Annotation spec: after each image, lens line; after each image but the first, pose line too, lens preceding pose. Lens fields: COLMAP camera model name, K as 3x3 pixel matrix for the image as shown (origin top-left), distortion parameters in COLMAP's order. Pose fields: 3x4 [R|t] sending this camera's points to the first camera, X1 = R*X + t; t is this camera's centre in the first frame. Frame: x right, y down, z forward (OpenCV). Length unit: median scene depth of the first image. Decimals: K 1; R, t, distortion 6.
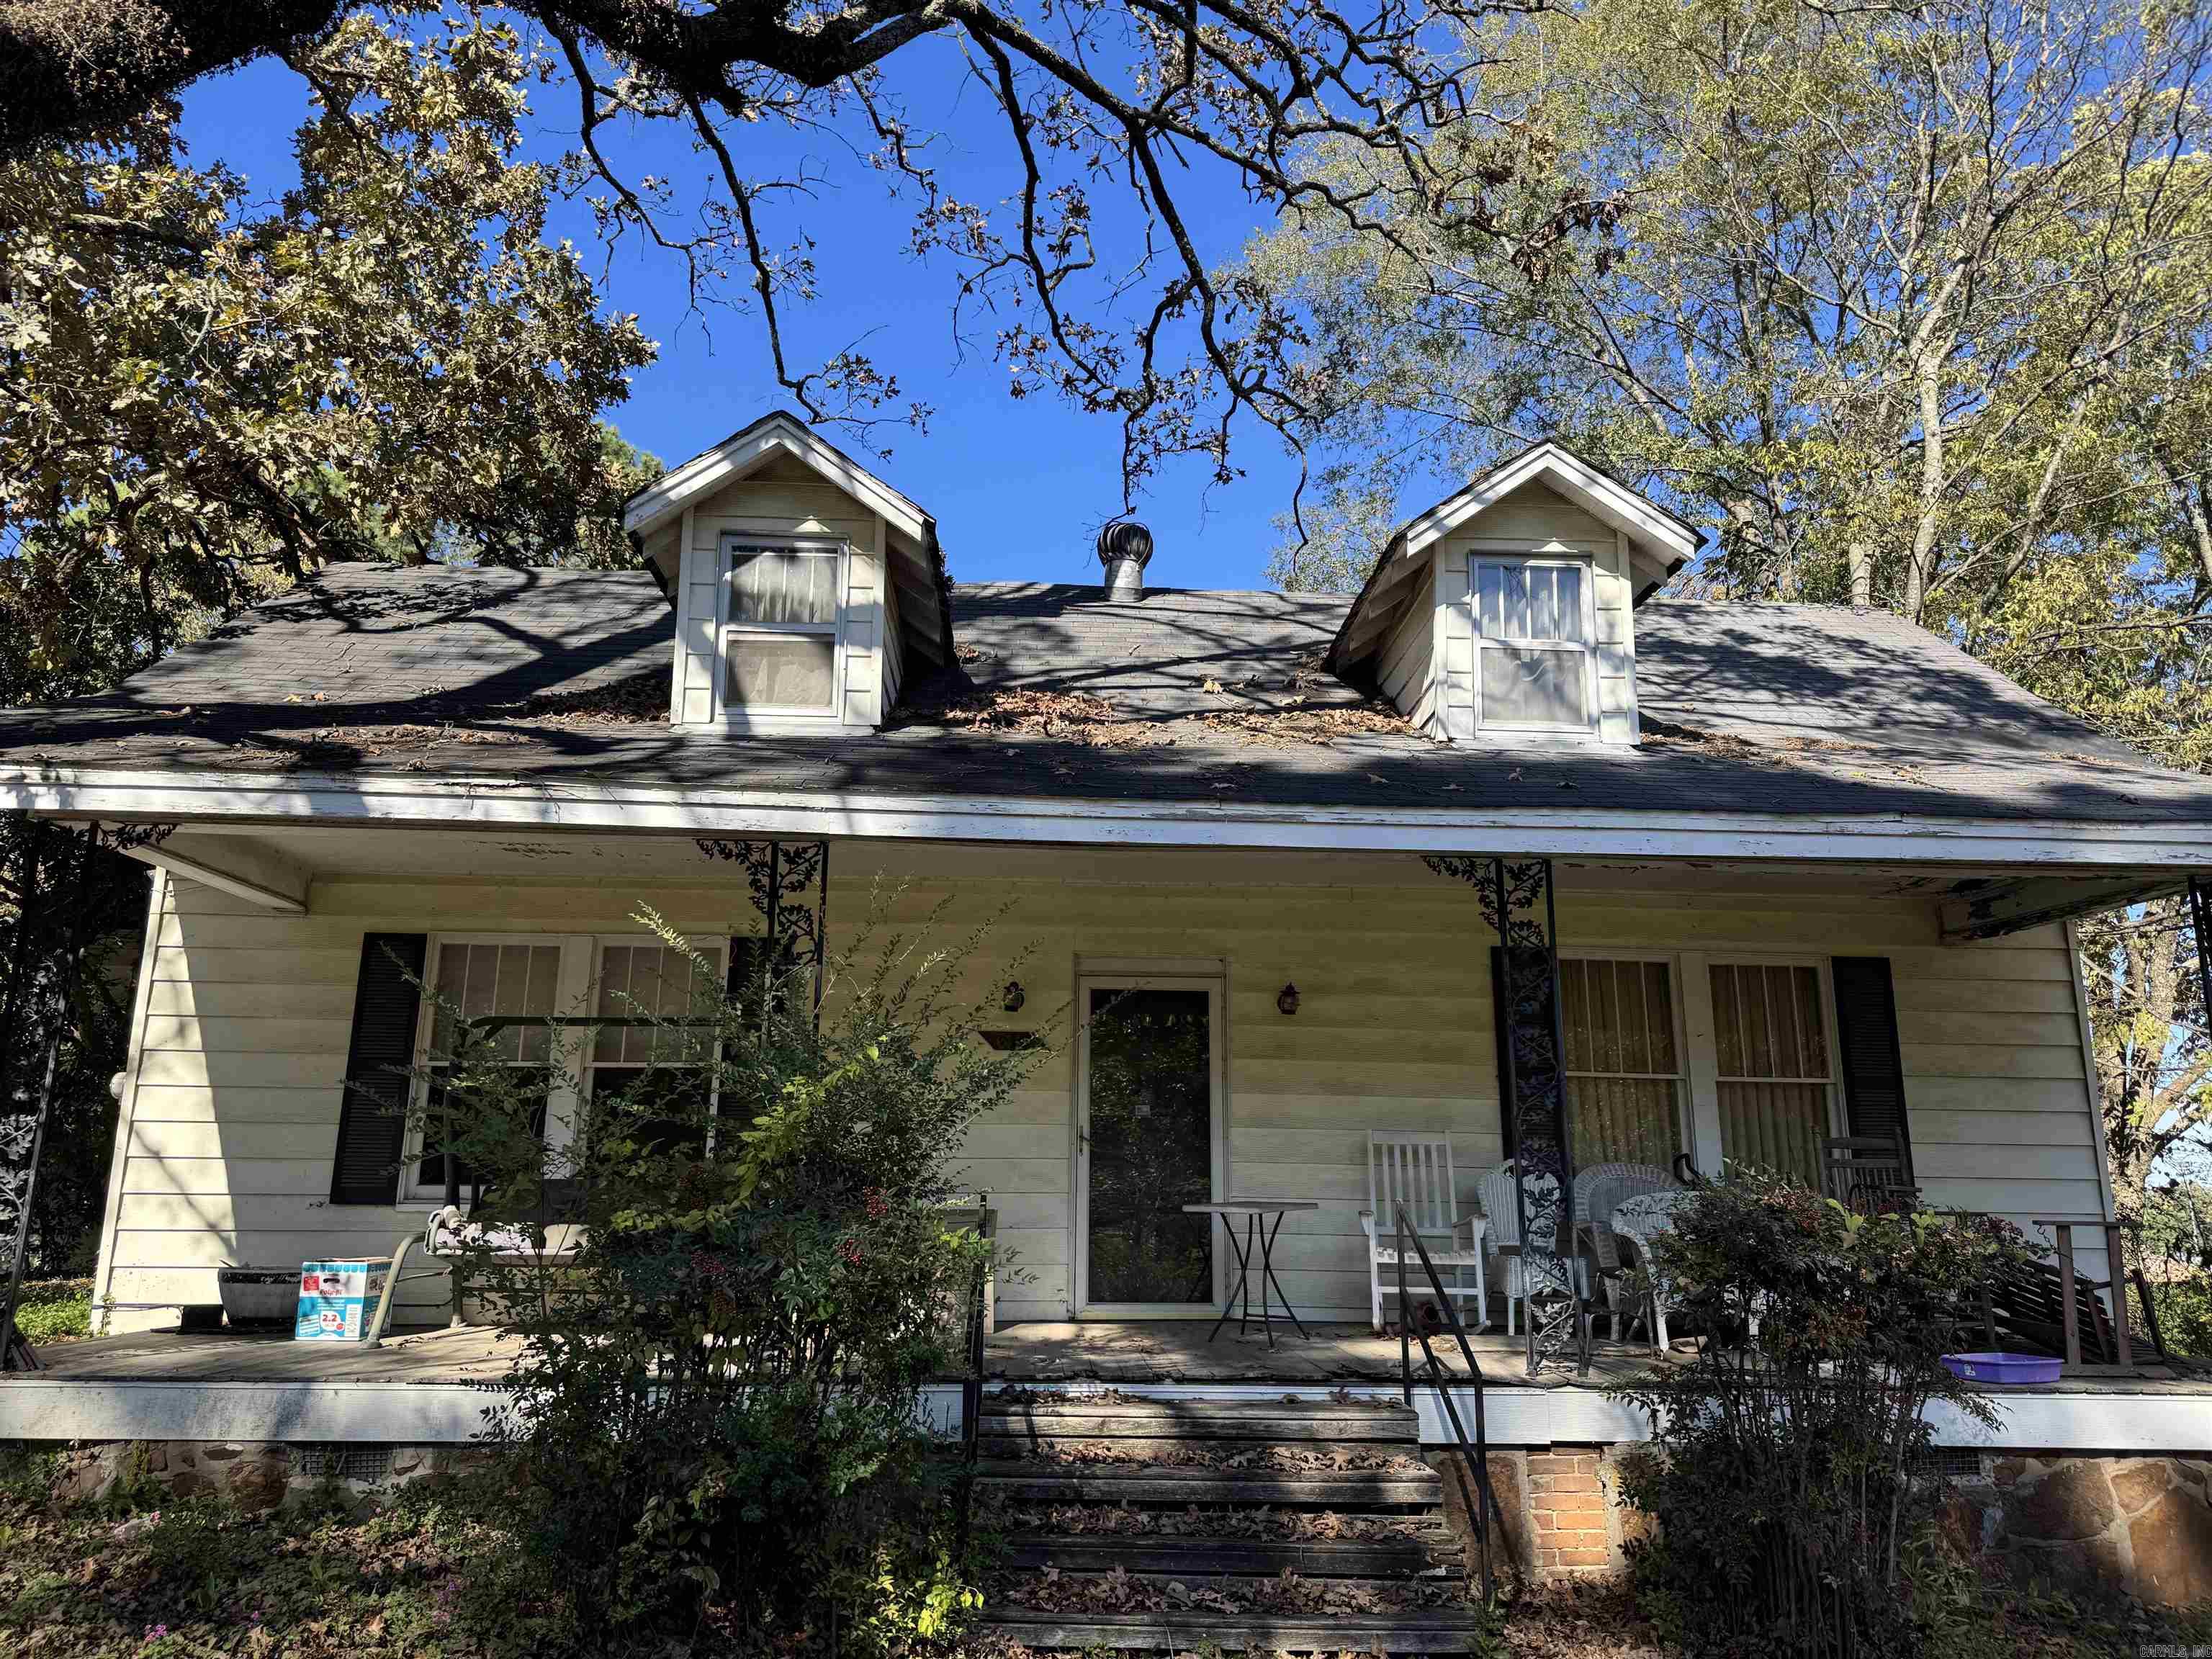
lens RADIAL K [[1663.3, 0, 1106.0], [0, 1663.3, 829.5], [0, 0, 1]] dist [-0.055861, -0.002598]
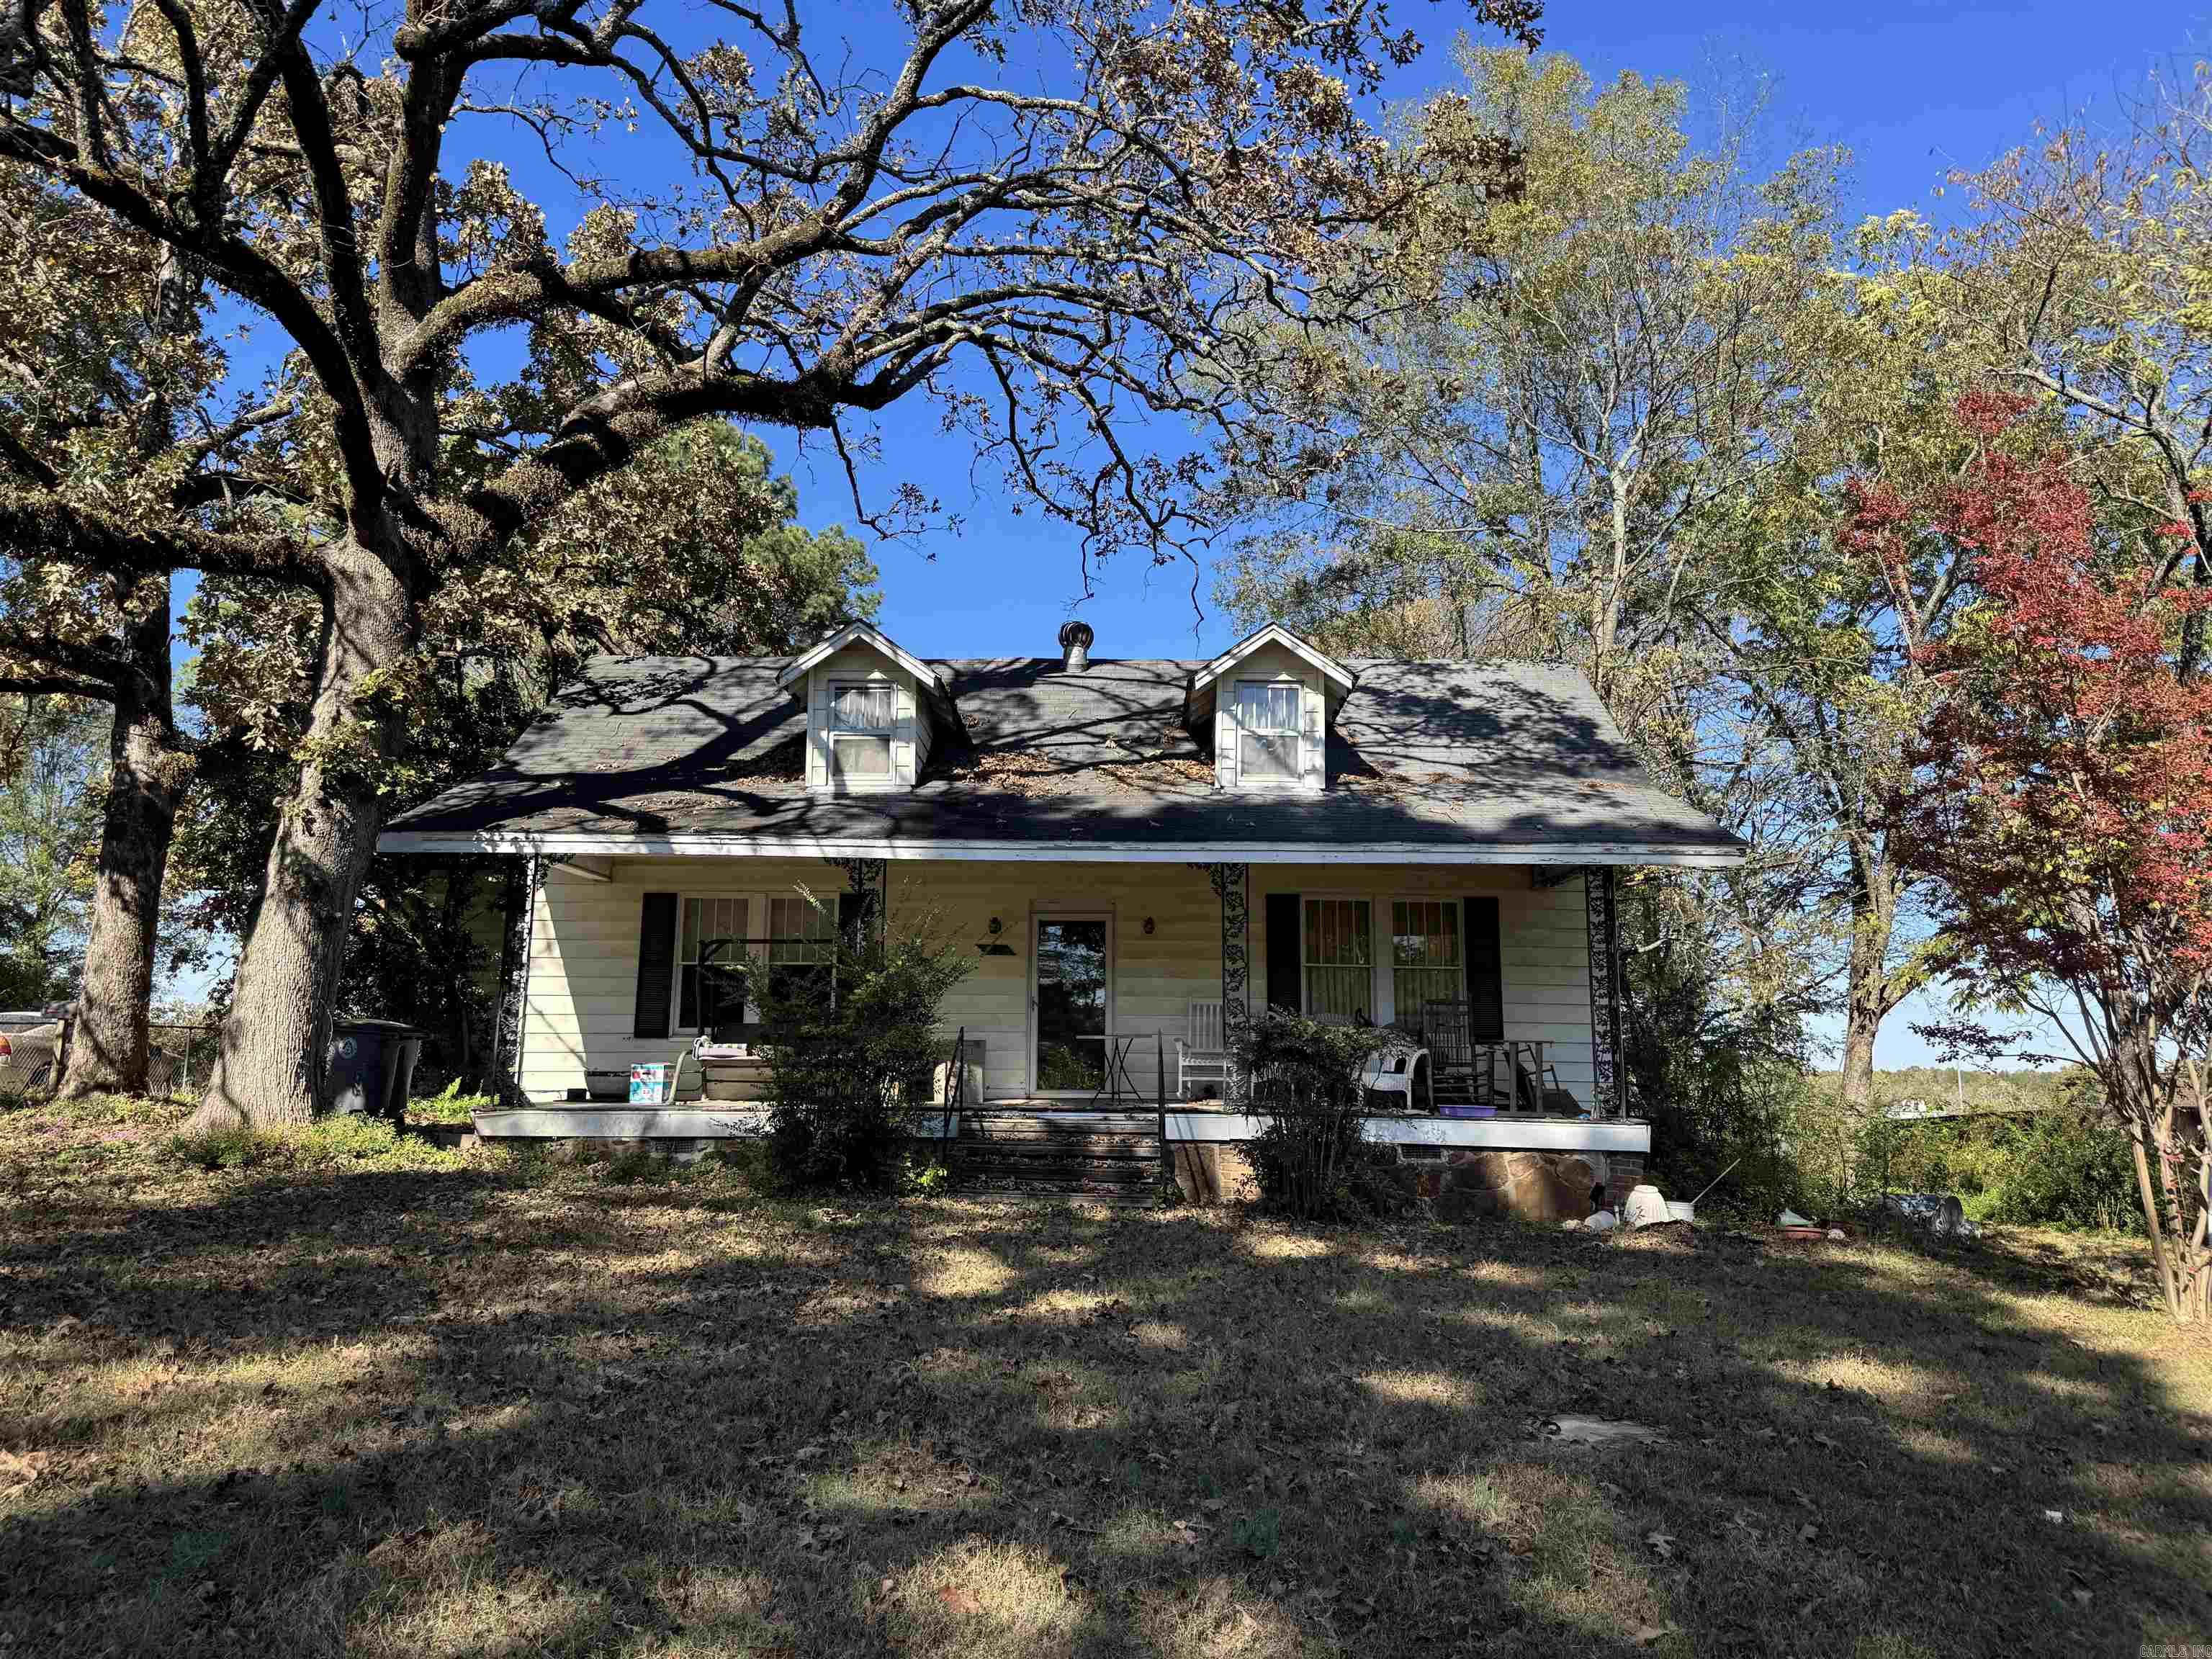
lens RADIAL K [[1547.2, 0, 1109.4], [0, 1547.2, 919.0], [0, 0, 1]] dist [-0.143014, 0.000249]
pose [[0.998924, -0.006646, -0.045907, 0.156892], [0.012267, 0.992297, 0.123272, -0.118678], [0.044734, -0.123703, 0.991310, -0.712237]]
